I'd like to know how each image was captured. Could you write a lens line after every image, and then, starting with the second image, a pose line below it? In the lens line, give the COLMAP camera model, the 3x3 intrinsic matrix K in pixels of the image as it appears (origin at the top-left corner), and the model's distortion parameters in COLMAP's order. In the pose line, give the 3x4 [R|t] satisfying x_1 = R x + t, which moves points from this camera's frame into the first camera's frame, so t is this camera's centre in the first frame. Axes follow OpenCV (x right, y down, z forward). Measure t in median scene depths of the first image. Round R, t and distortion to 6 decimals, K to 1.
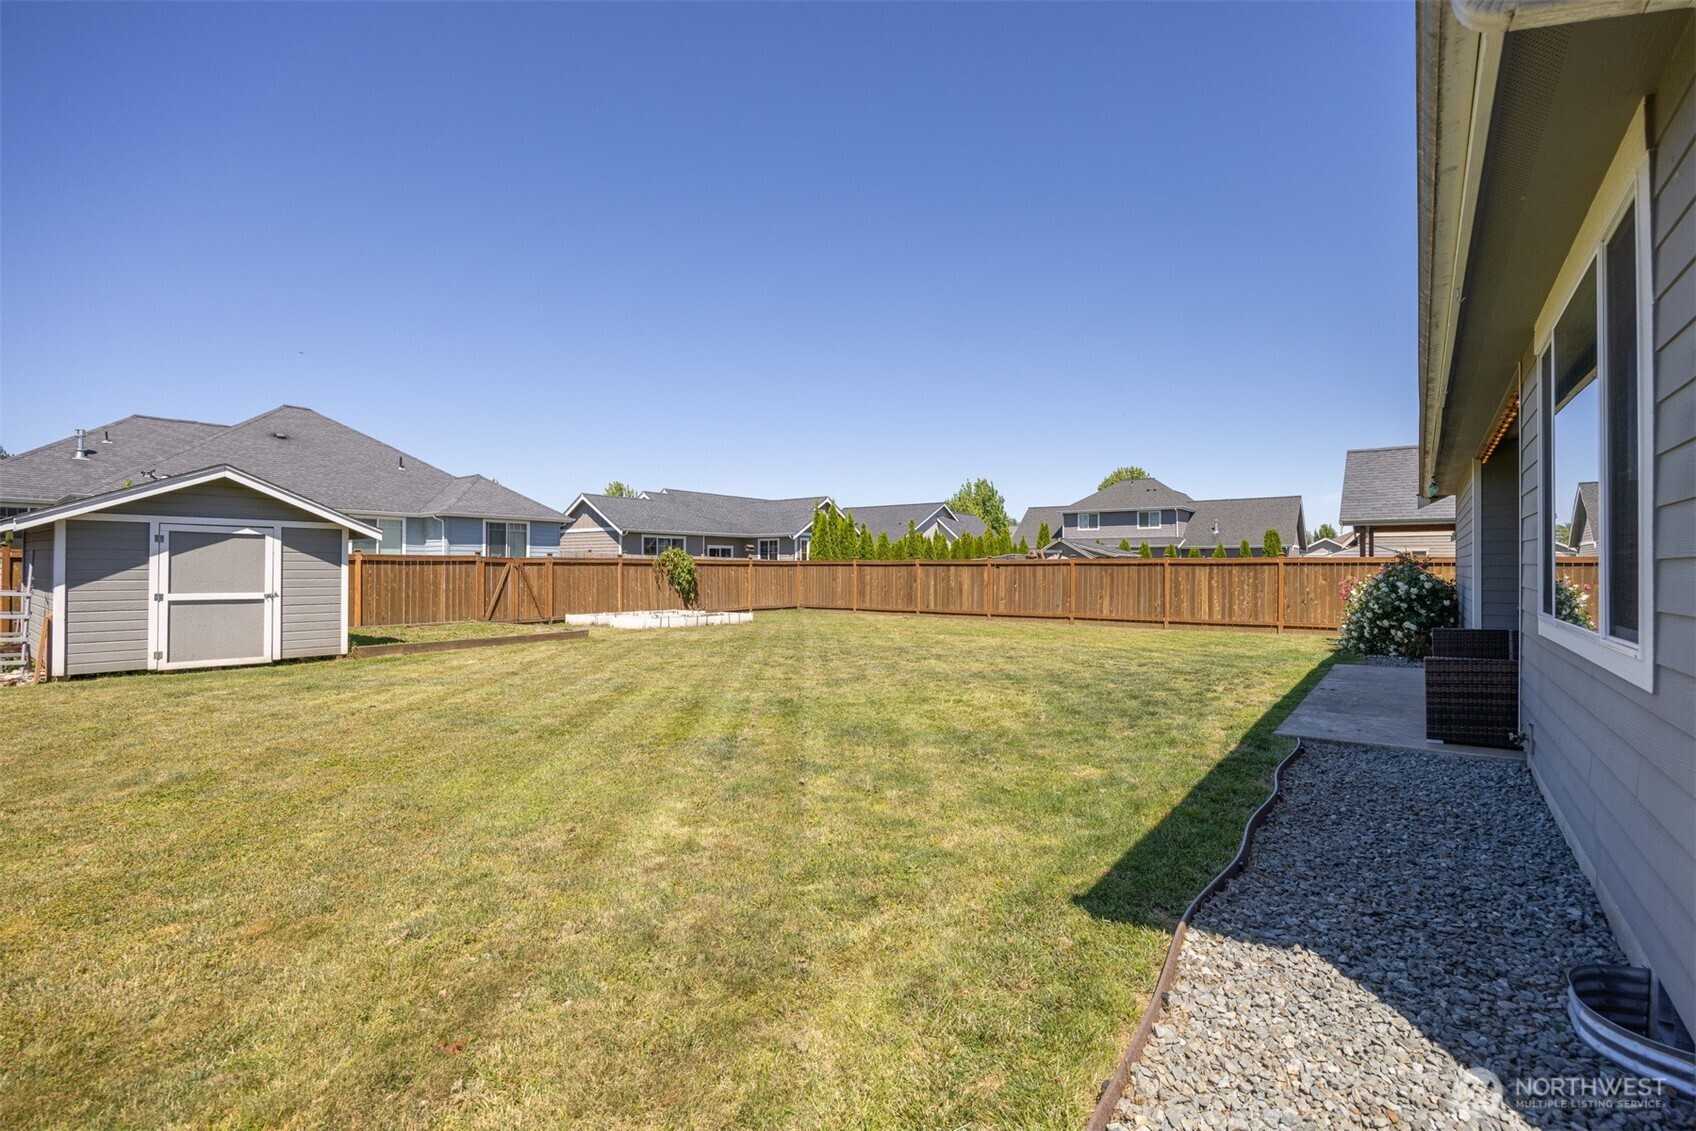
lens RADIAL K [[761.5, 0, 852.5], [0, 761.5, 563.3], [0, 0, 1]] dist [-0.000563, -0.000120]
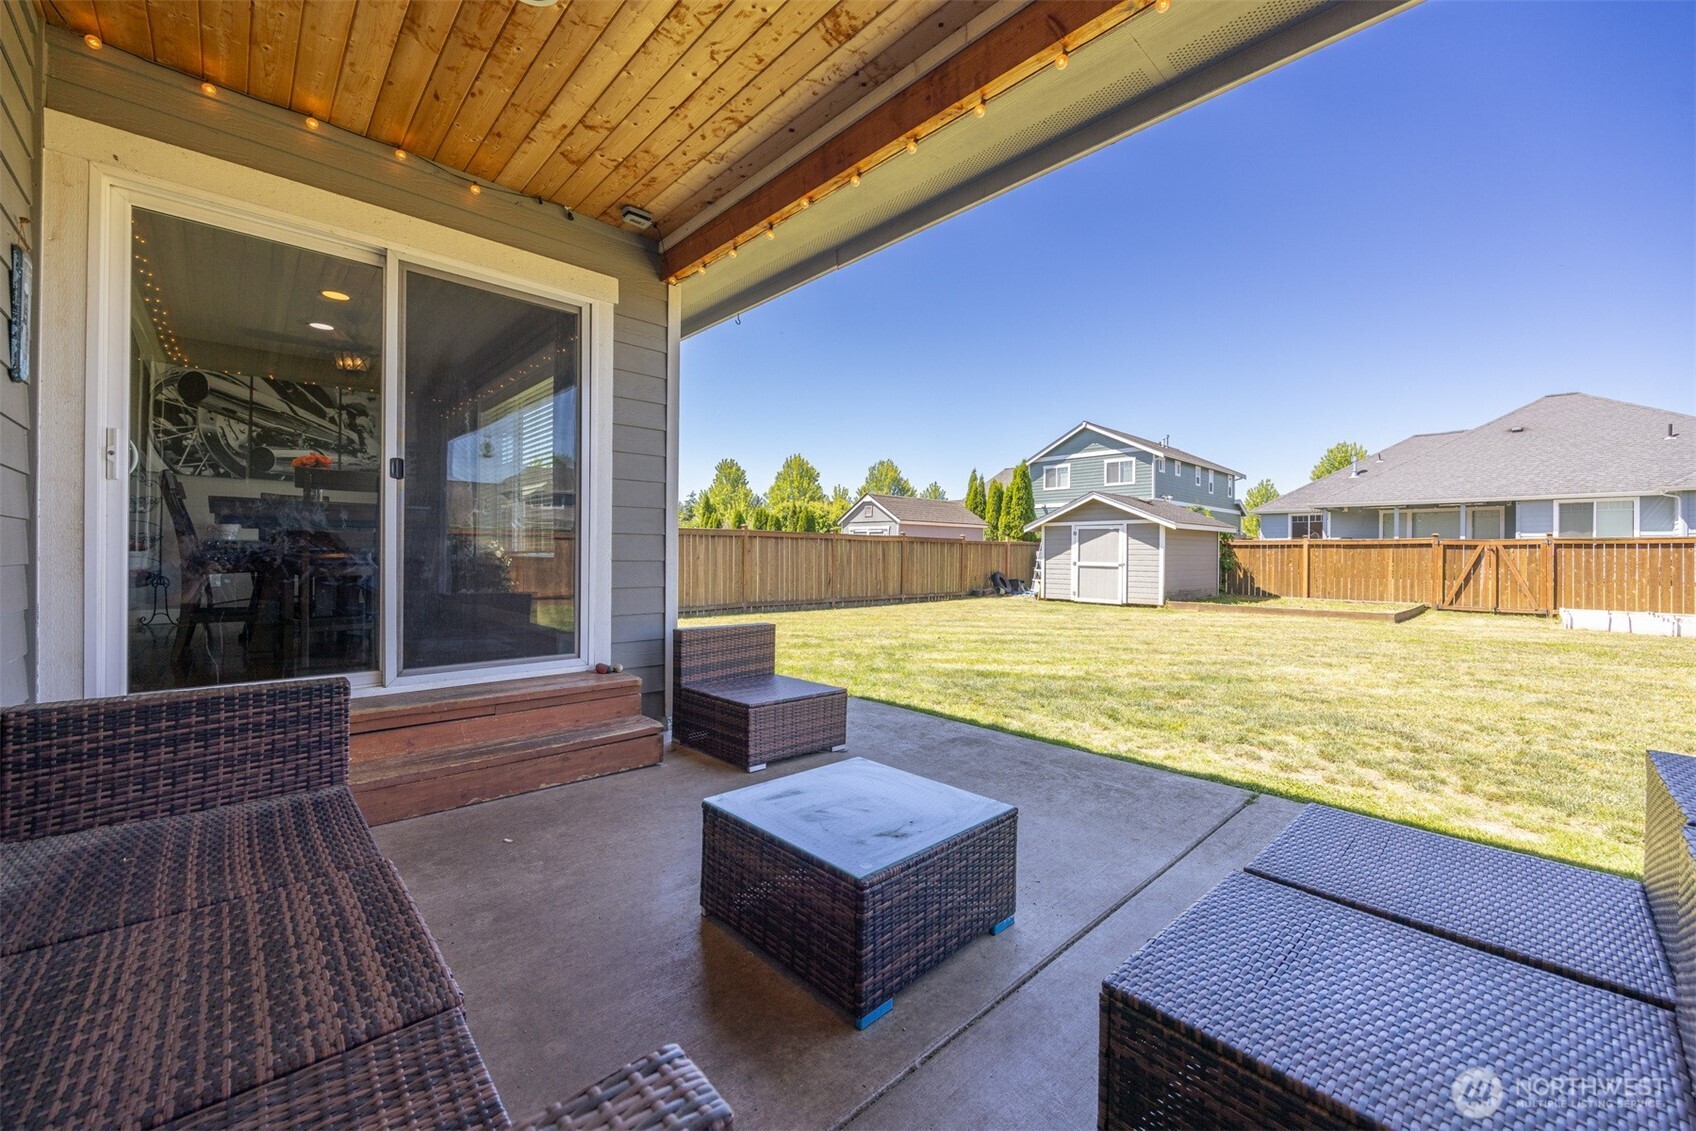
lens RADIAL K [[670.9, 0, 856.5], [0, 670.9, 553.9], [0, 0, 1]] dist [-0.001194, -0.000166]
pose [[-0.146963, -0.003030, -0.989137, 0.796903], [-0.002589, 0.999993, -0.002679, 0.023228], [0.989139, 0.002168, -0.146970, 0.633944]]
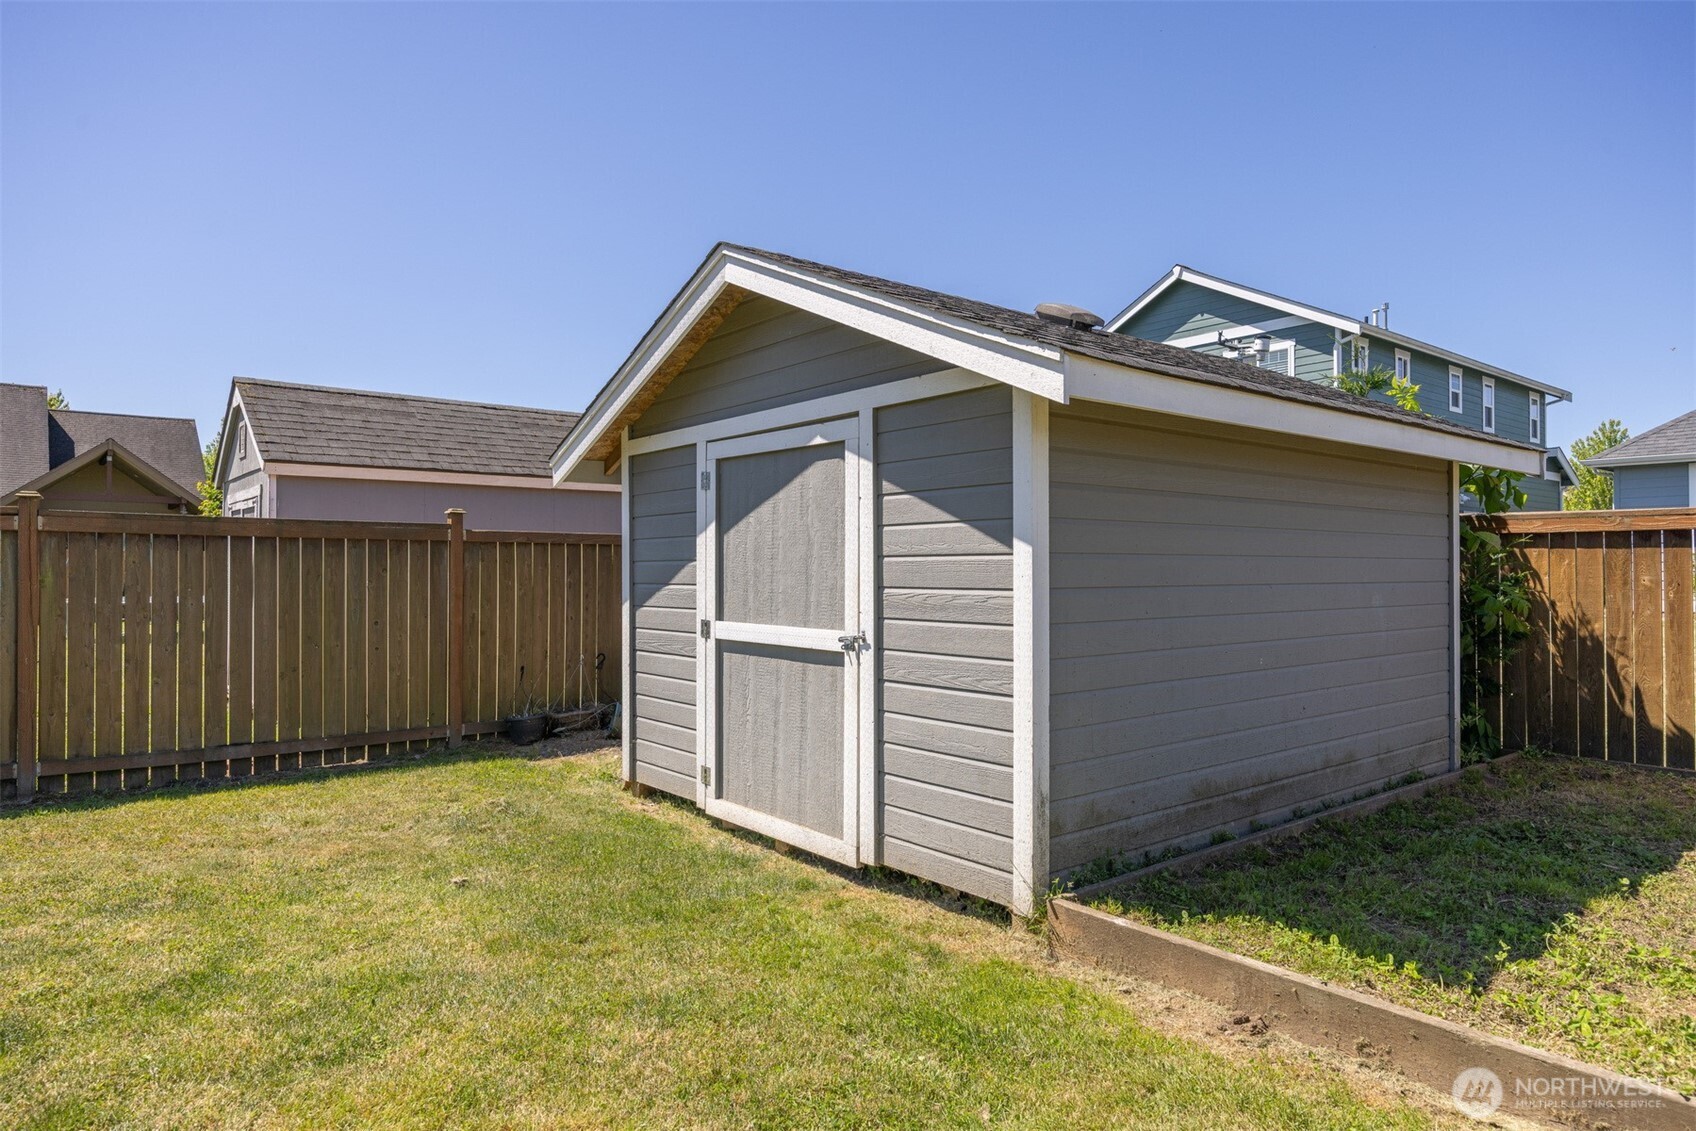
lens RADIAL K [[1029.7, 0, 853.6], [0, 1029.7, 562.6], [0, 0, 1]] dist [0.003436, 0.001496]
pose [[-0.227058, -0.010682, -0.973823, -0.368335], [0.006120, 0.999904, -0.012395, 0.015638], [0.973862, -0.008774, -0.226971, 1.088971]]
